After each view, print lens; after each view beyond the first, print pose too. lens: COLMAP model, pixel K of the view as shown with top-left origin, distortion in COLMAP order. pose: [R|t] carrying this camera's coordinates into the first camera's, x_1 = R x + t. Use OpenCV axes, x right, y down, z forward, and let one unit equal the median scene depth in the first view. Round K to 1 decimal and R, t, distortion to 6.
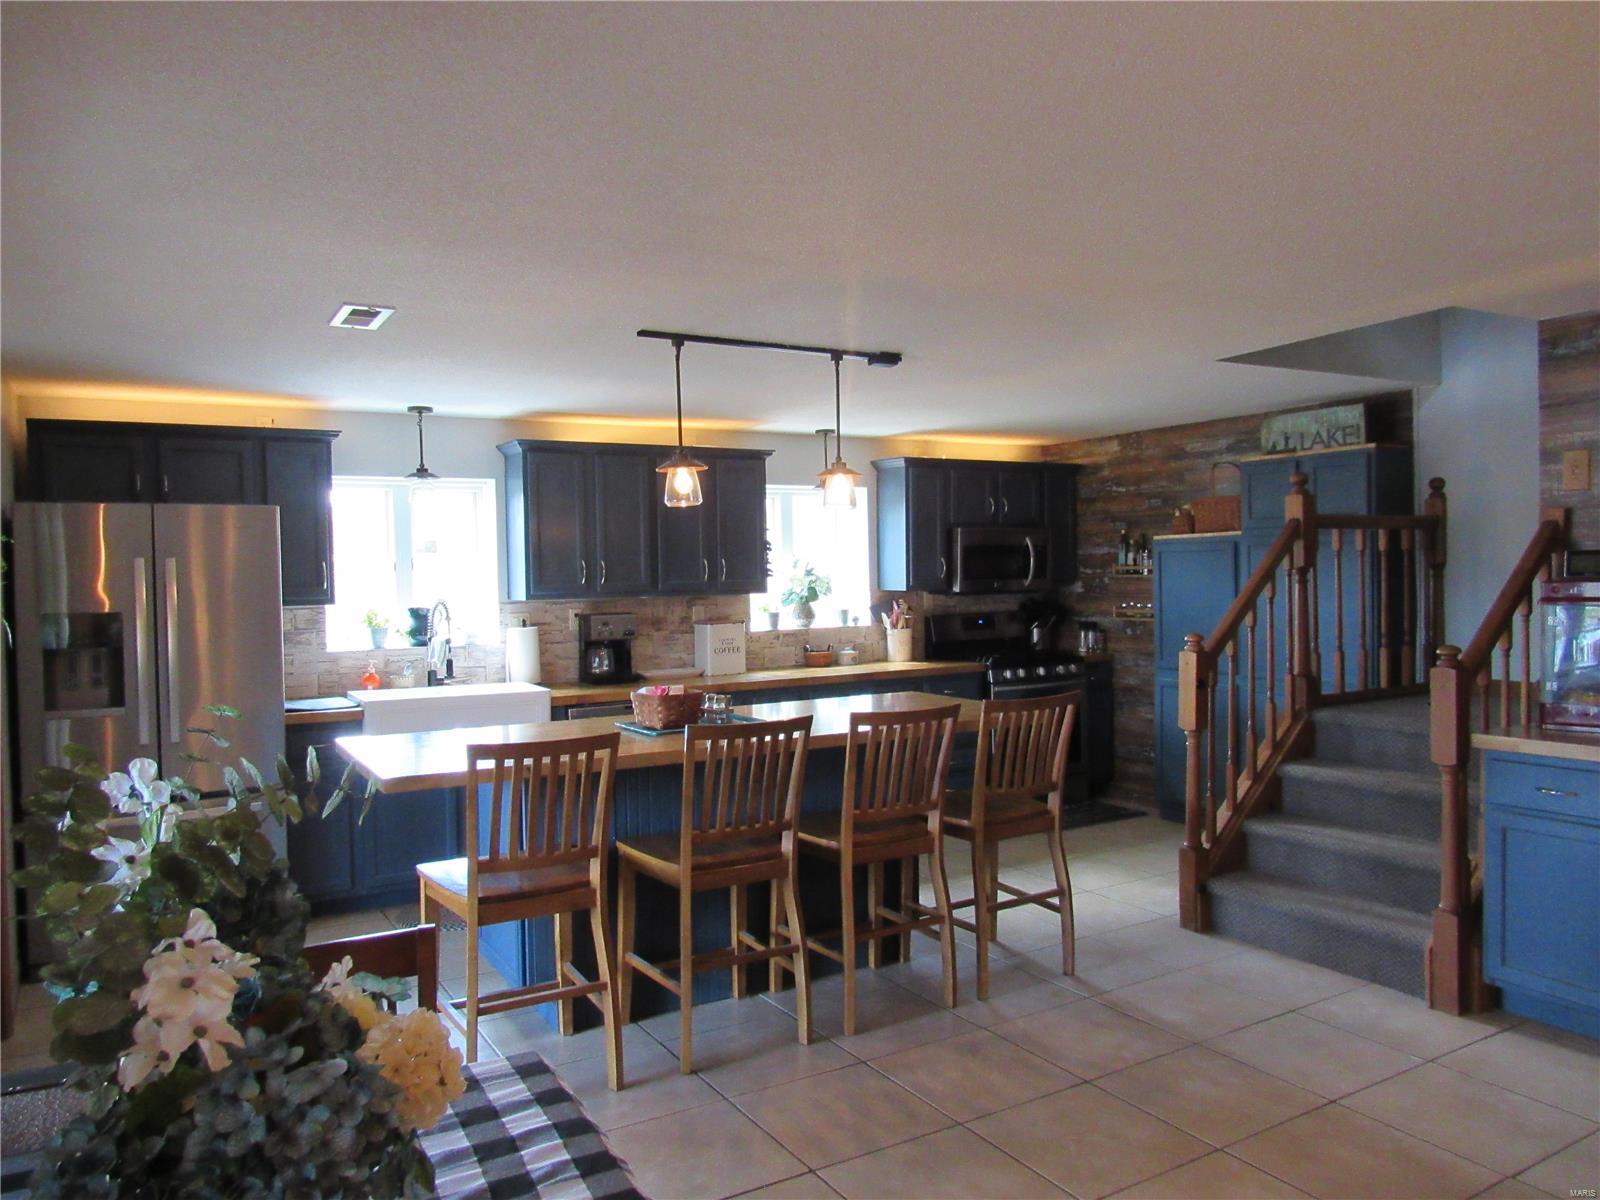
lens RADIAL K [[1152.5, 0, 791.2], [0, 1152.5, 604.4], [0, 0, 1]] dist [-0.023571, 0.005568]
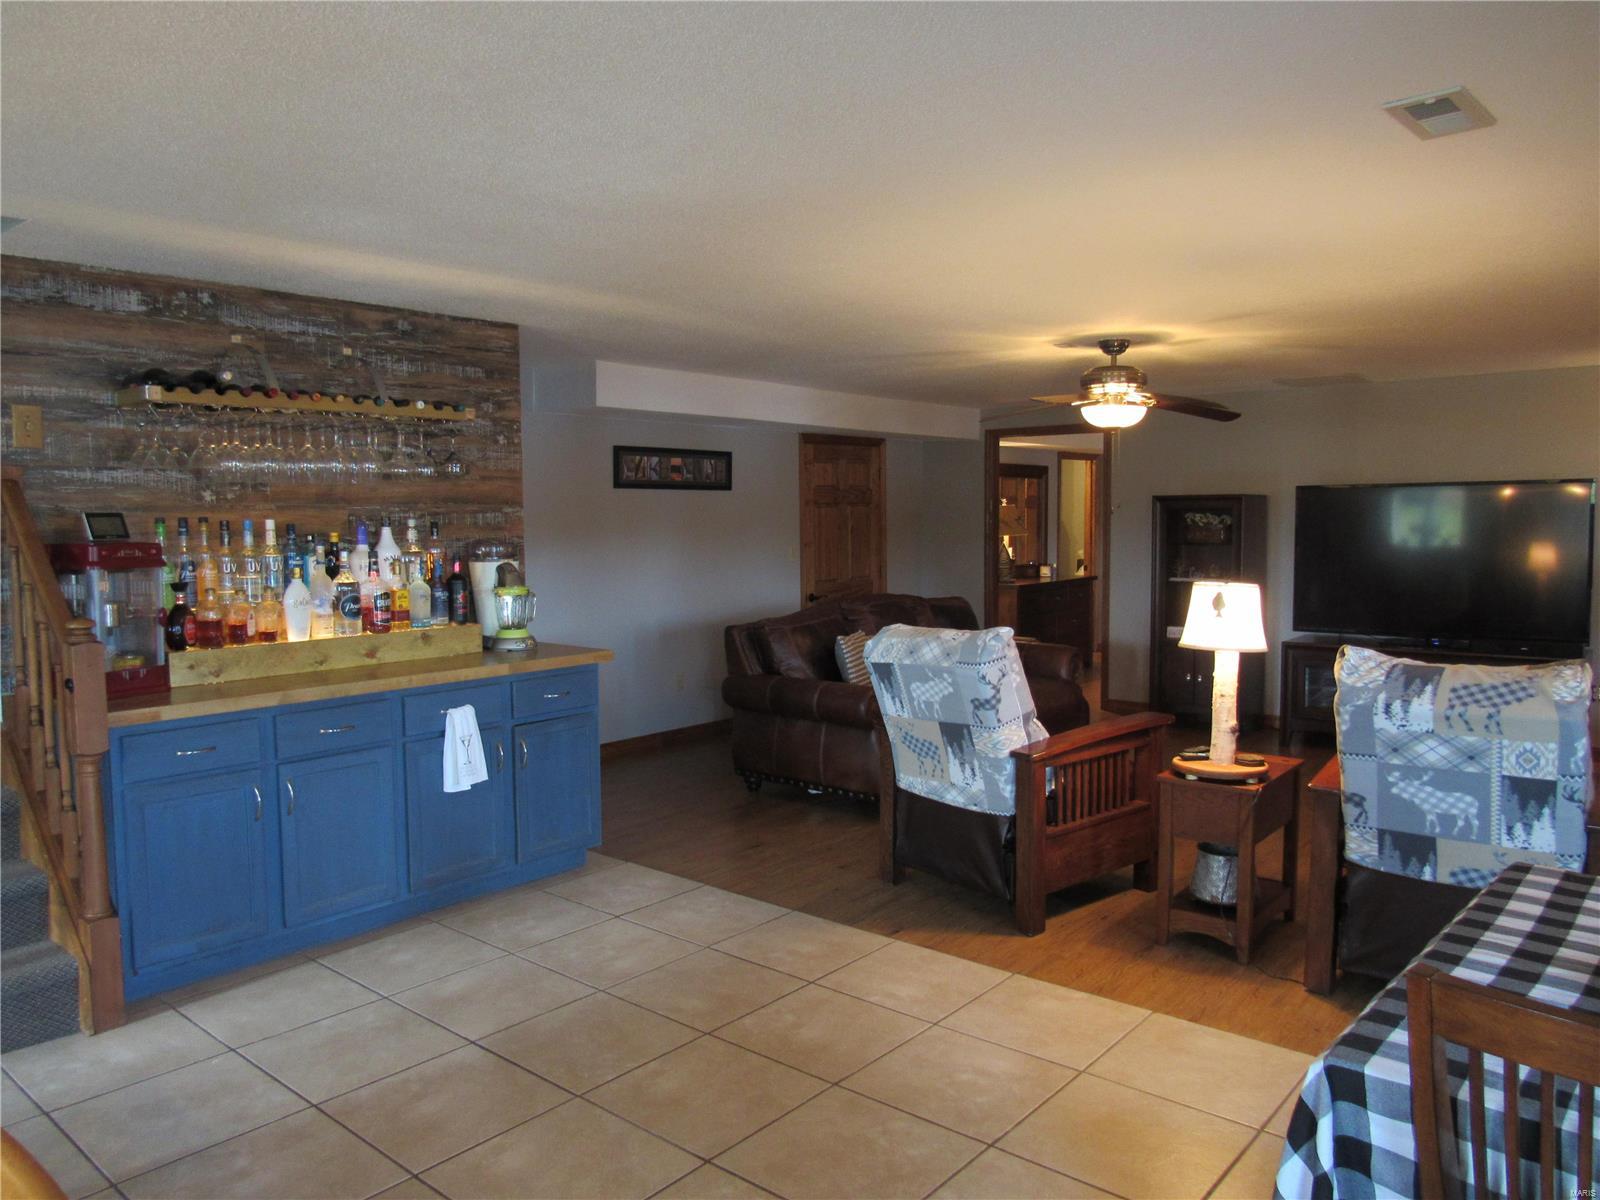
lens RADIAL K [[1152.5, 0, 772.5], [0, 1152.5, 591.9], [0, 0, 1]] dist [-0.023571, 0.005568]
pose [[-0.320502, -0.039327, 0.946431, -0.278343], [0.040105, 0.997679, 0.055038, -0.007167], [-0.946398, 0.055596, -0.318181, 0.519365]]
